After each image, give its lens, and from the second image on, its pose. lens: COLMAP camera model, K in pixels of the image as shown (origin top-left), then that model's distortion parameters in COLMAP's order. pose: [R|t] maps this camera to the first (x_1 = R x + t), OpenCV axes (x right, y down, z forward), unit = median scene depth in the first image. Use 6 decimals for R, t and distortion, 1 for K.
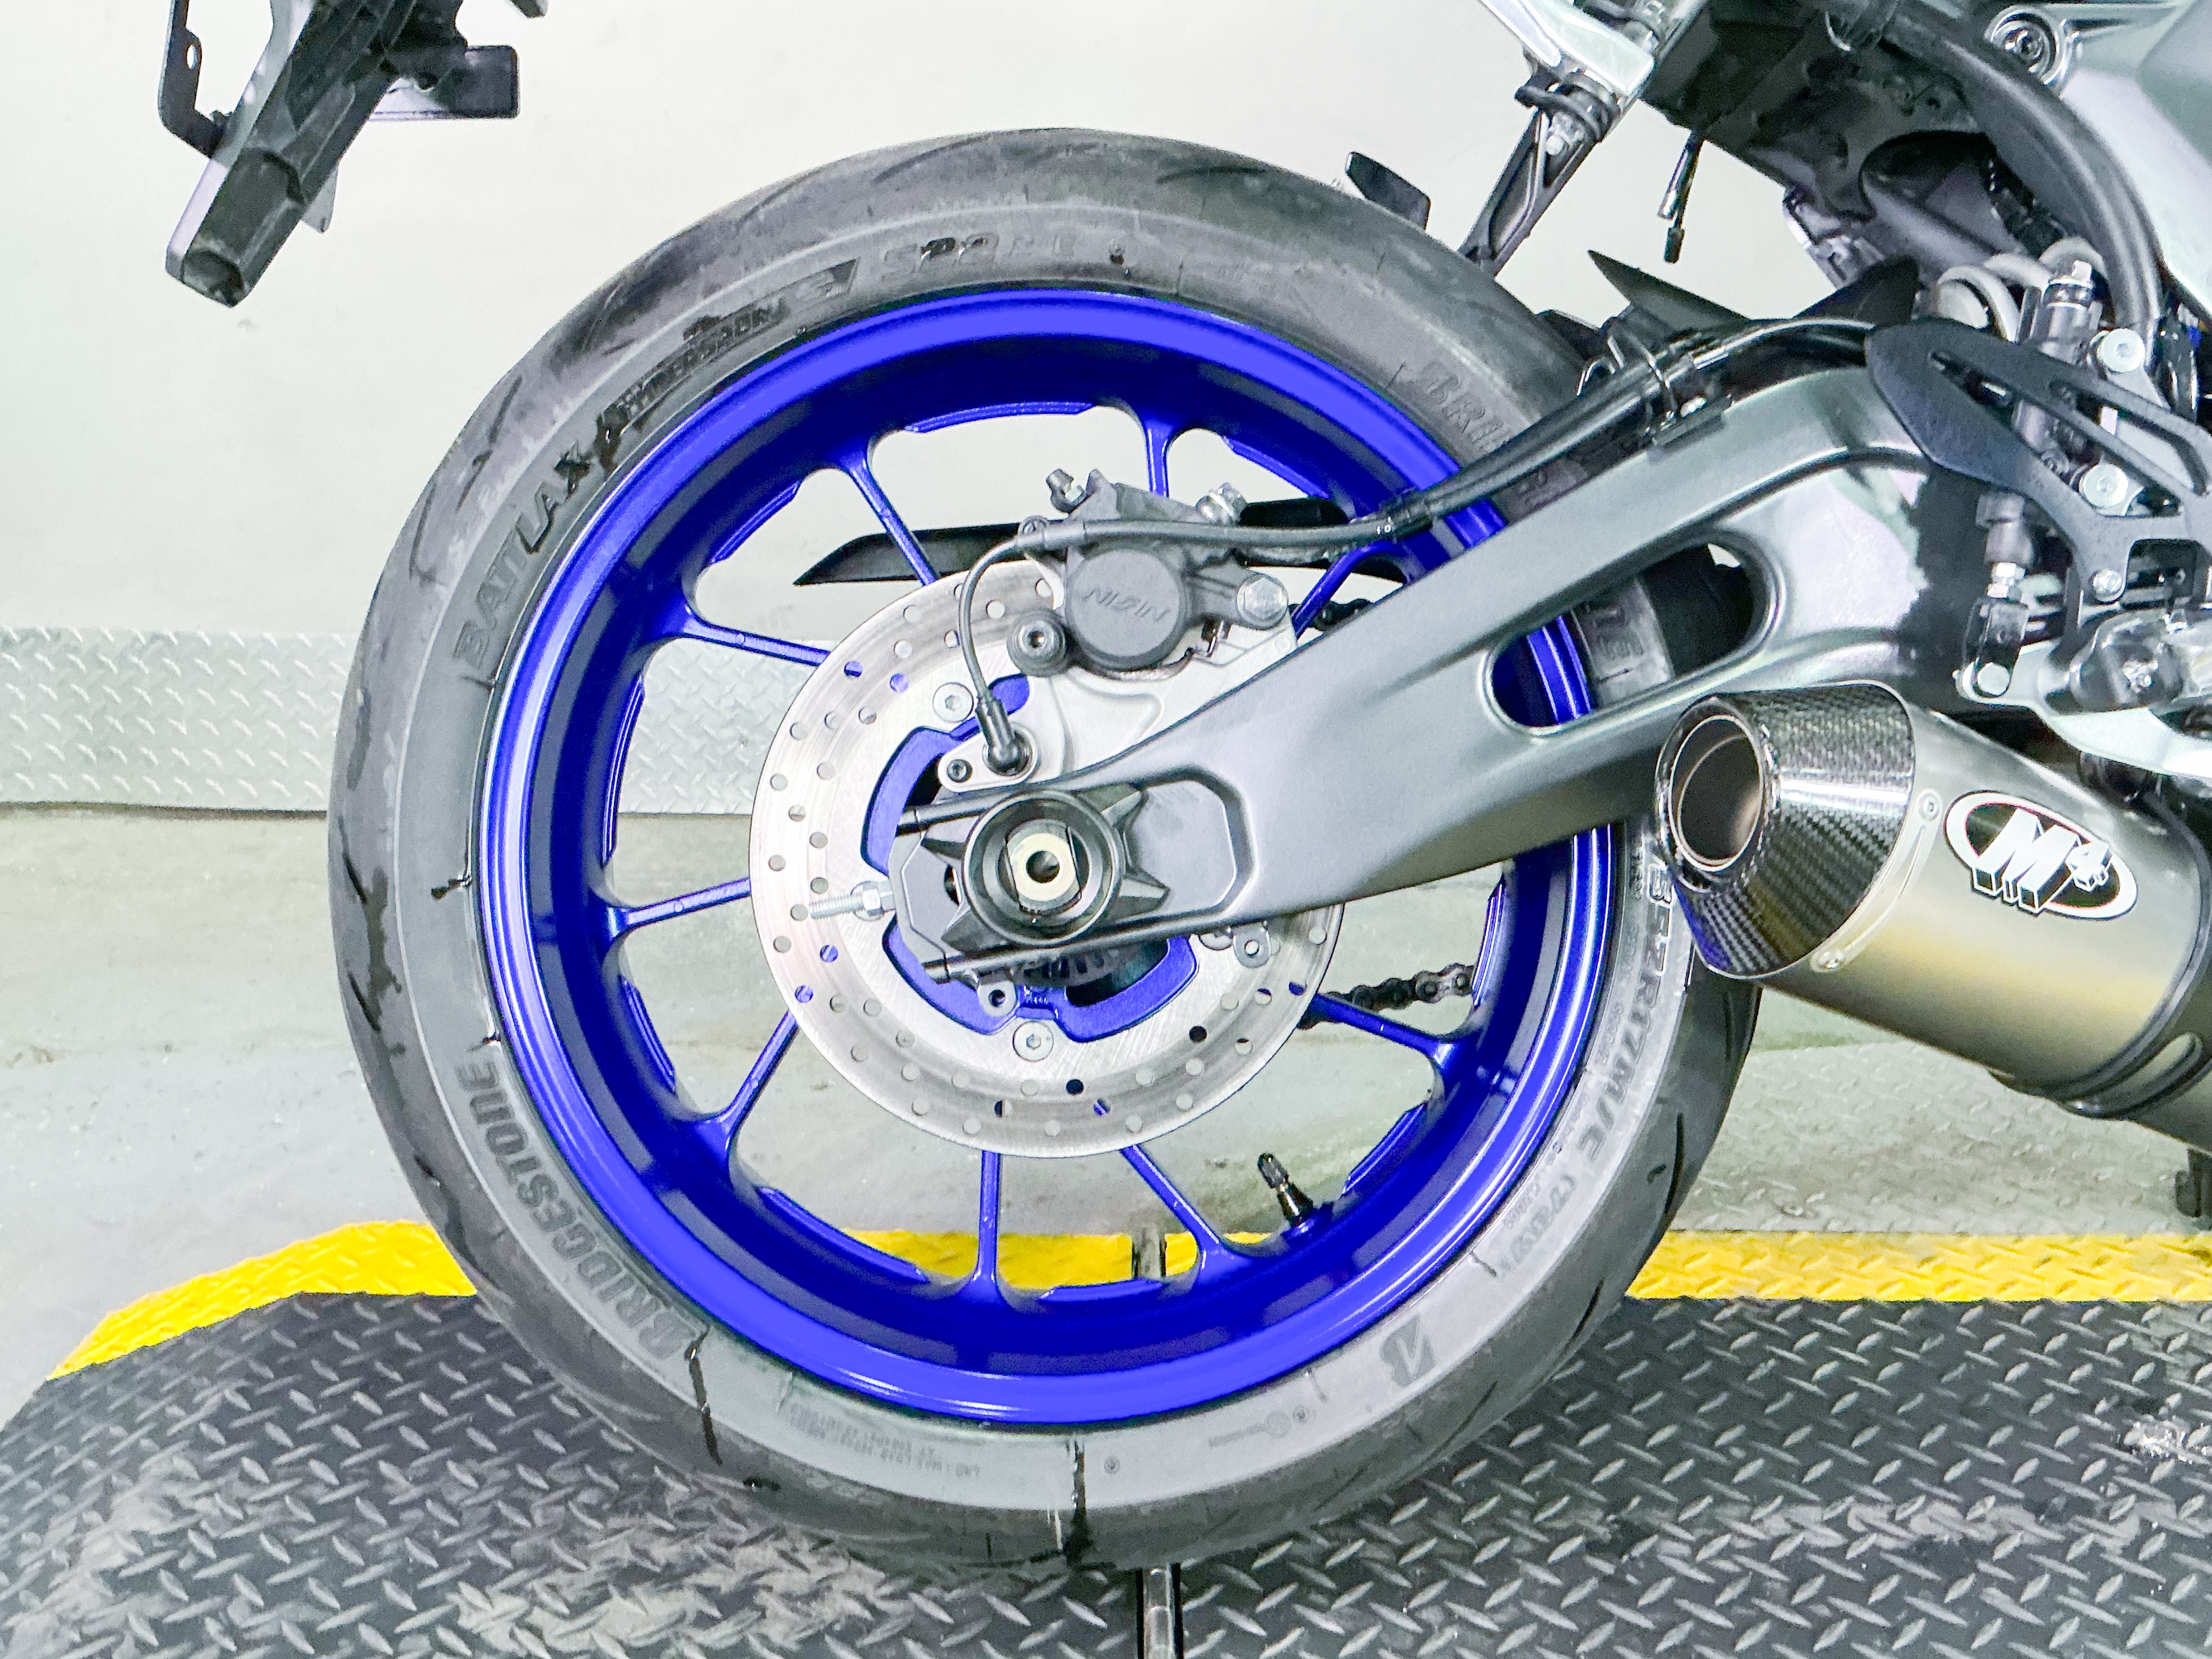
lens RADIAL K [[2147.0, 0, 1106.0], [0, 2147.0, 829.5], [0, 0, 1]] dist [0.152442, -0.279583]
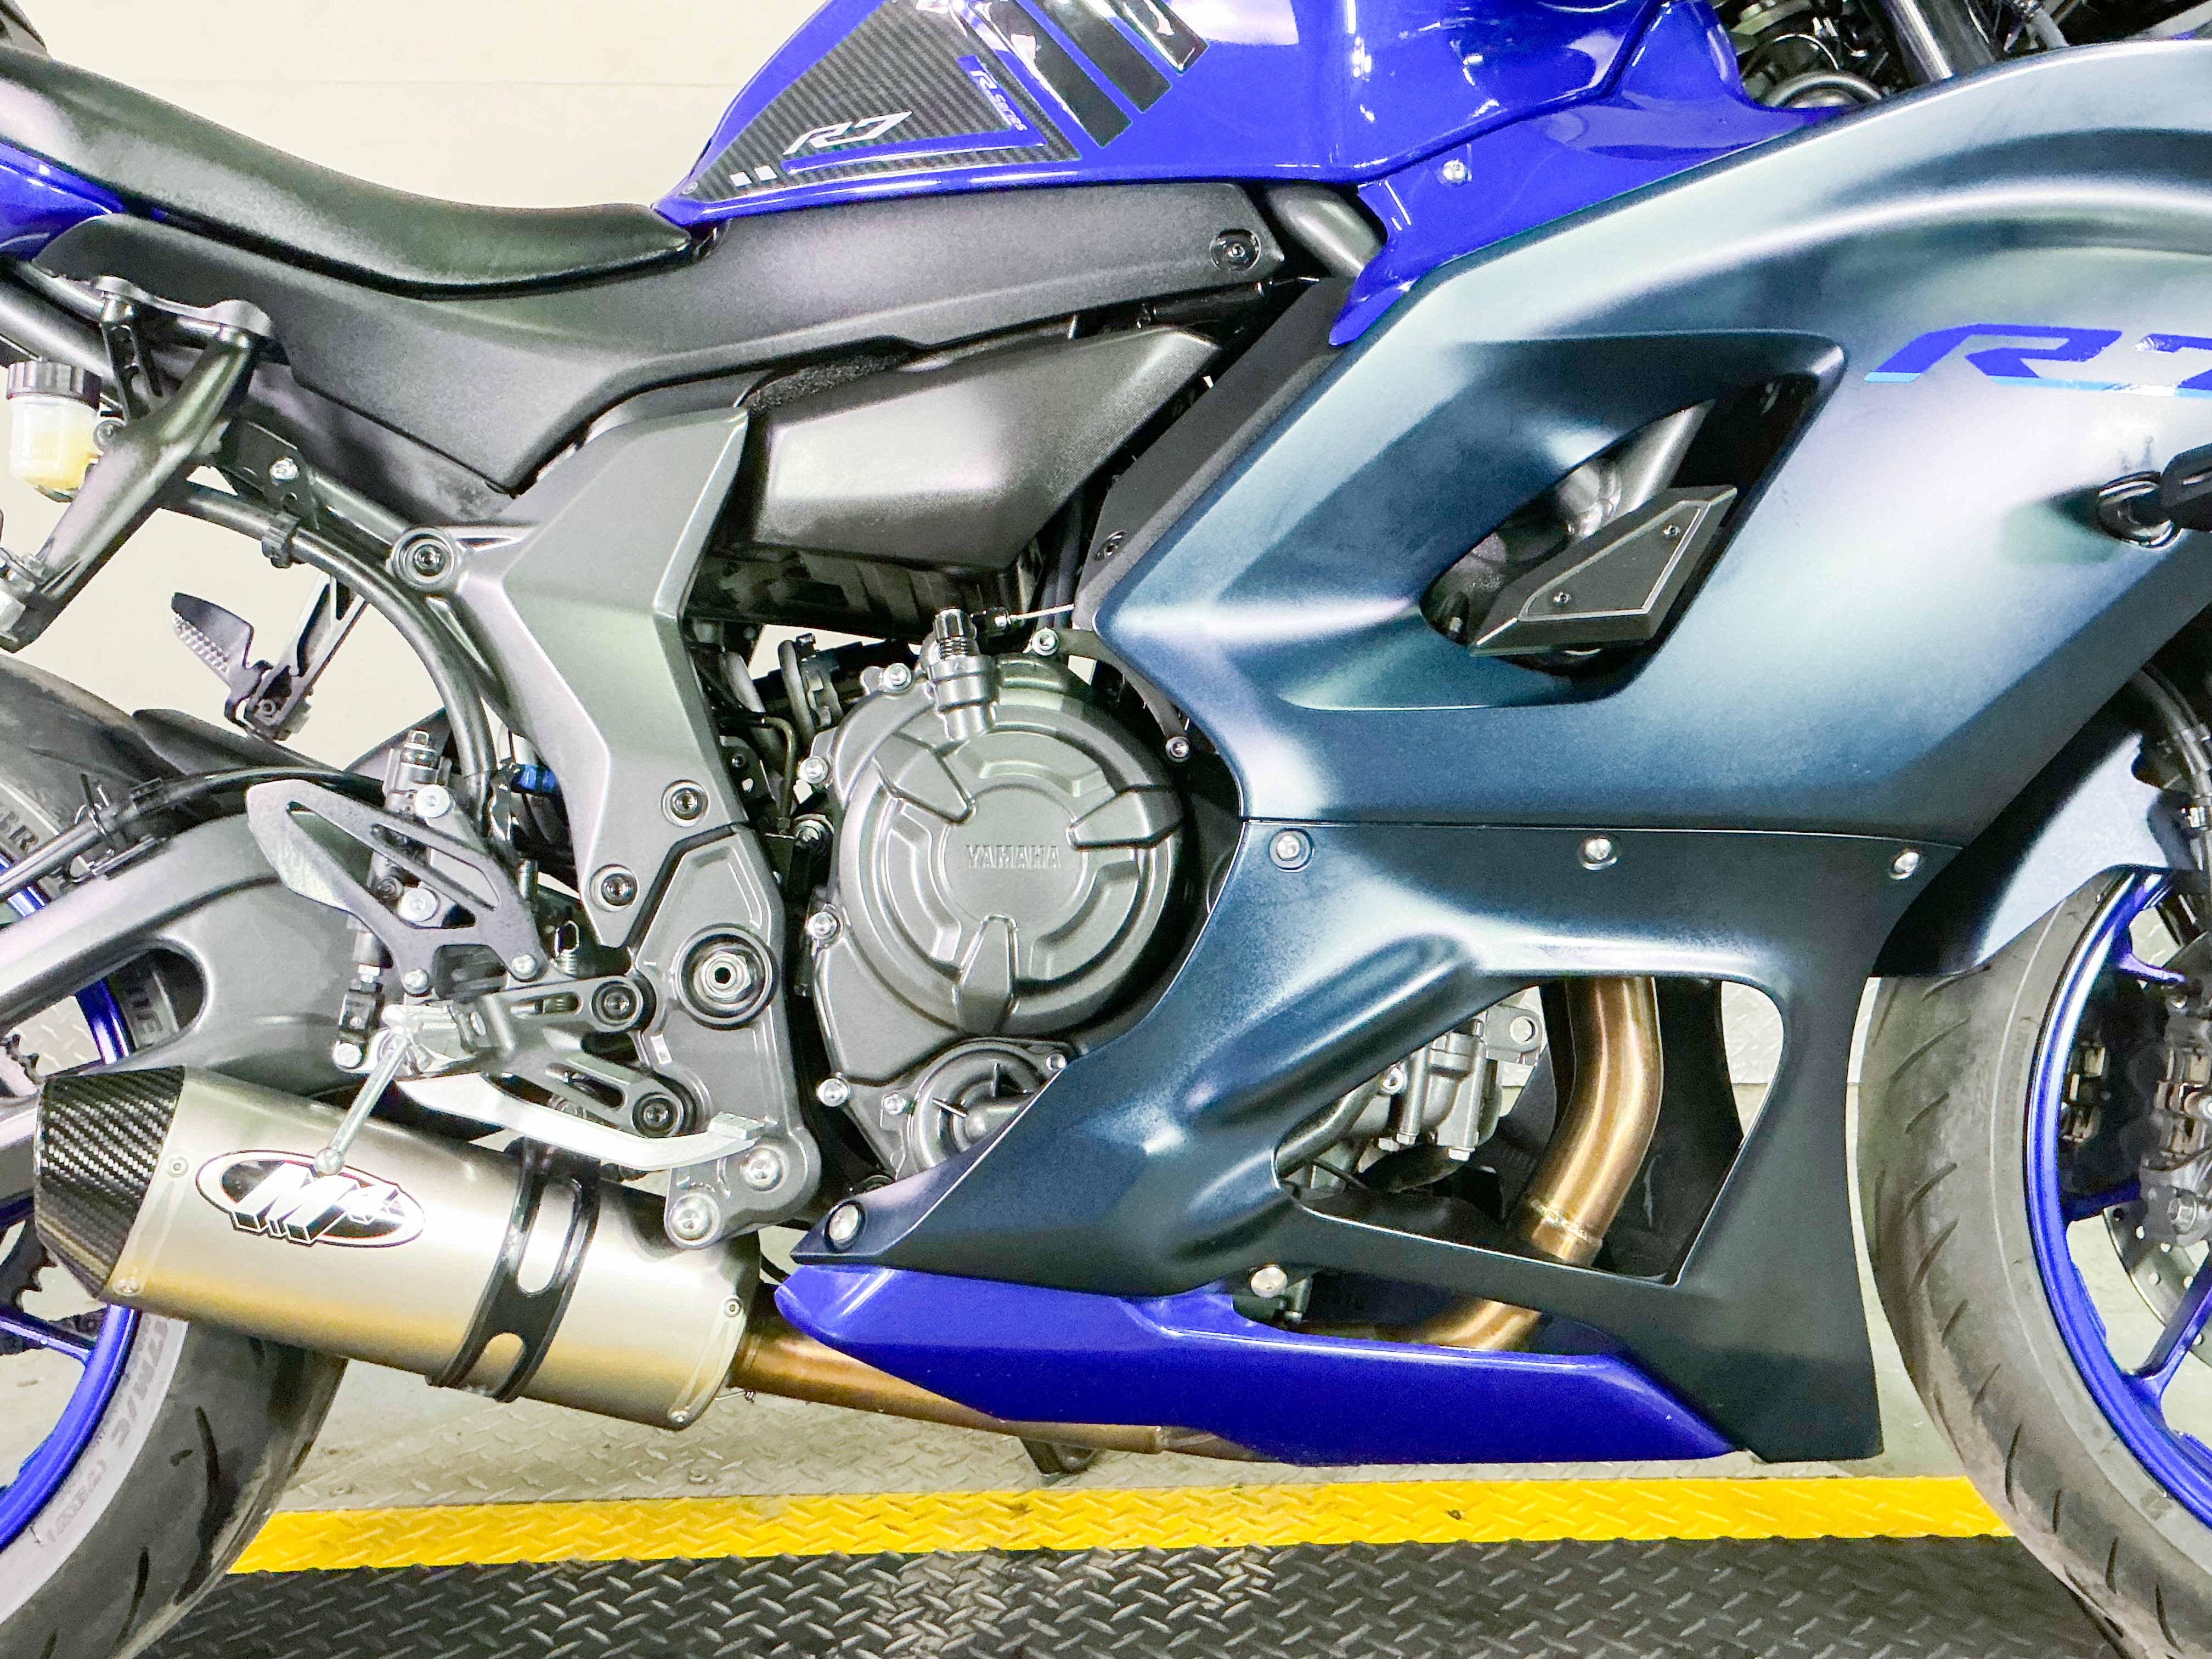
lens RADIAL K [[2154.7, 0, 1106.0], [0, 2154.7, 829.5], [0, 0, 1]] dist [0.154630, -0.334582]
pose [[0.999617, -0.019897, 0.019238, 0.760187], [0.021861, 0.993919, -0.107926, -0.047566], [-0.016973, 0.108306, 0.993973, -0.270851]]
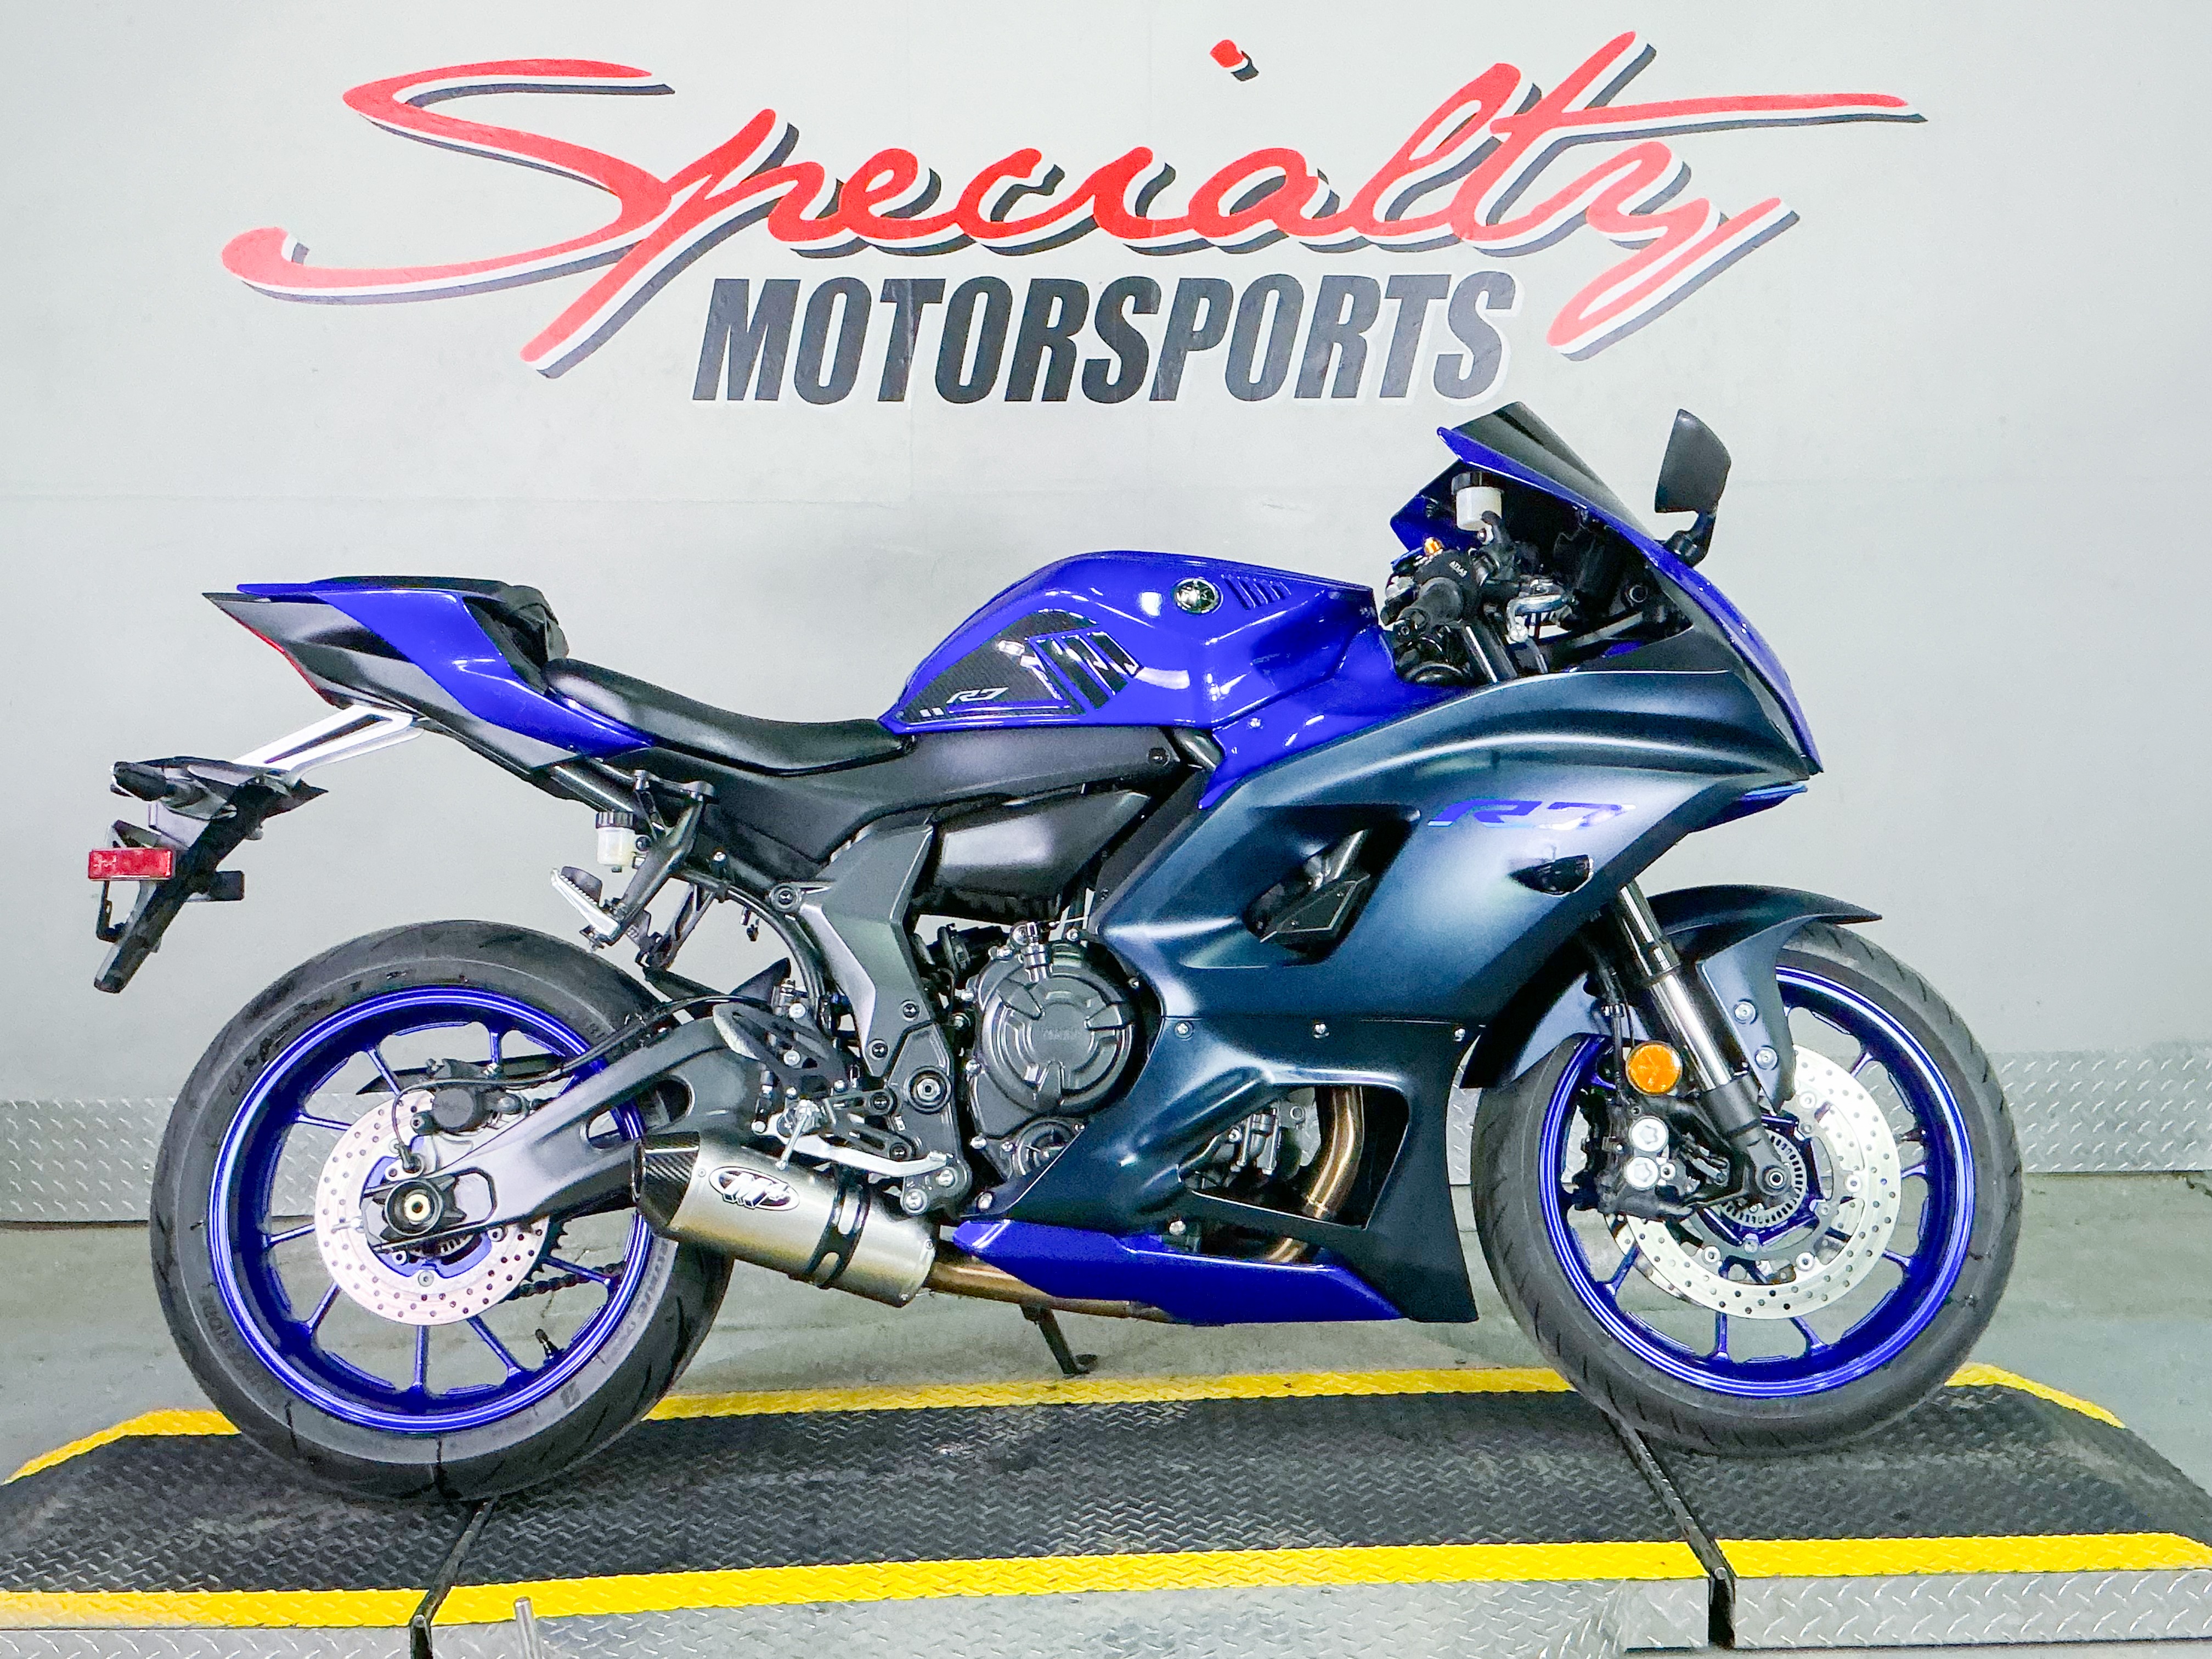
lens RADIAL K [[2453.7, 0, 1106.0], [0, 2453.7, 829.5], [0, 0, 1]] dist [0.152711, -0.319036]
pose [[0.999015, -0.025855, 0.036075, 0.687649], [0.031509, 0.985587, -0.166212, 0.089356], [-0.031258, 0.167184, 0.985430, -2.047057]]
